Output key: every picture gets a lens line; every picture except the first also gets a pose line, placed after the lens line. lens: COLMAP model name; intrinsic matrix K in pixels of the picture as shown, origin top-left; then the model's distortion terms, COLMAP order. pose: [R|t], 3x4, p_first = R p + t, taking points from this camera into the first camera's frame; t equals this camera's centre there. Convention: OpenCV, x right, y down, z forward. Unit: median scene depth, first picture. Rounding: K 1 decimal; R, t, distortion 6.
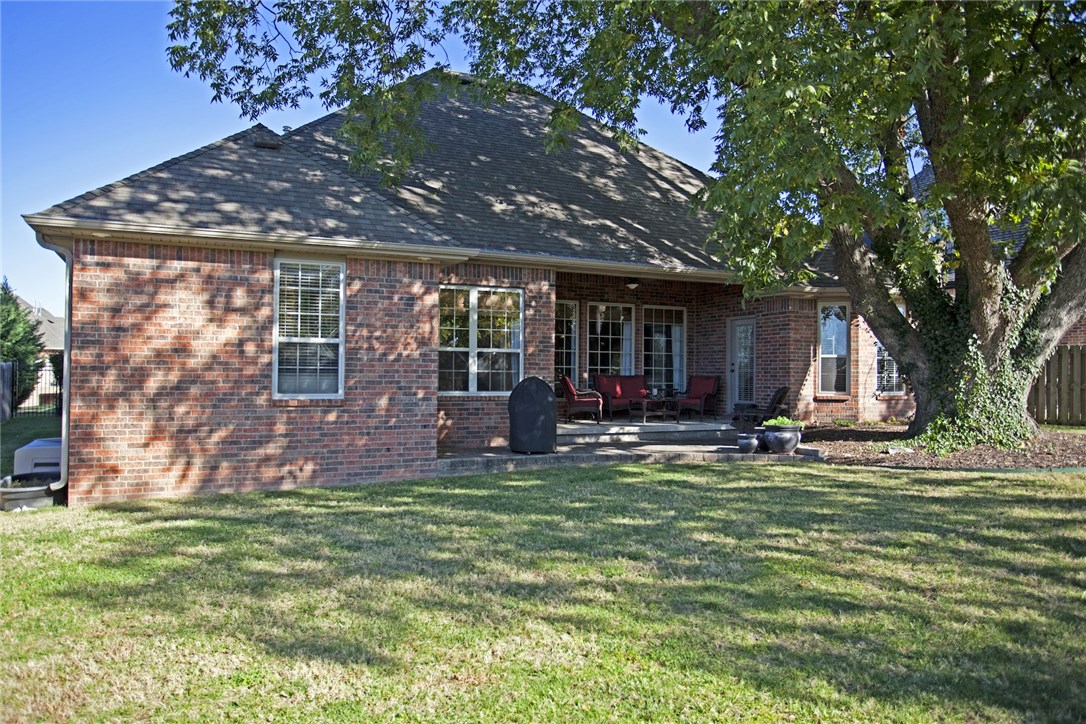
lens RADIAL K [[764.4, 0, 542.2], [0, 764.4, 366.2], [0, 0, 1]] dist [-0.018432, -0.006530]
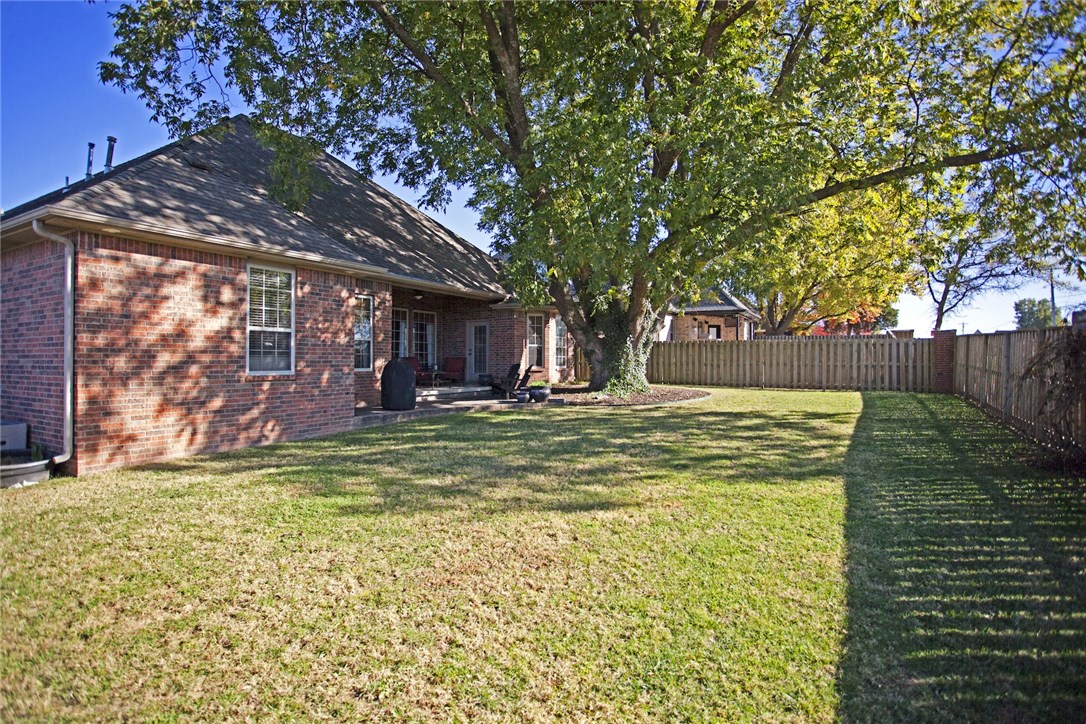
lens RADIAL K [[533.1, 0, 538.5], [0, 533.1, 361.3], [0, 0, 1]] dist [-0.040477, 0.010529]
pose [[0.830871, -0.005869, 0.556434, -0.418157], [-0.004368, 0.999845, 0.017068, 0.002614], [-0.556448, -0.016612, 0.830716, 0.006480]]
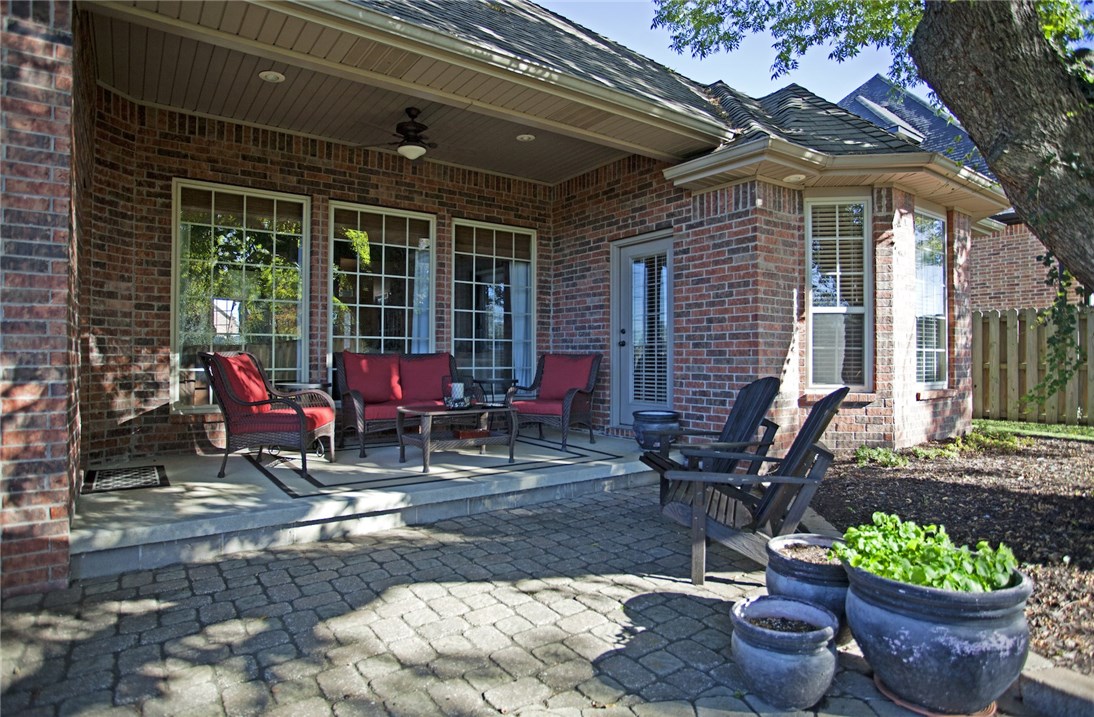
lens RADIAL K [[670.5, 0, 541.8], [0, 670.5, 355.0], [0, 0, 1]] dist [-0.003444, -0.000454]
pose [[0.983075, -0.006881, 0.183075, 0.187024], [0.004367, 0.999891, 0.014131, 0.012164], [-0.183152, -0.013093, 0.982997, 0.941888]]
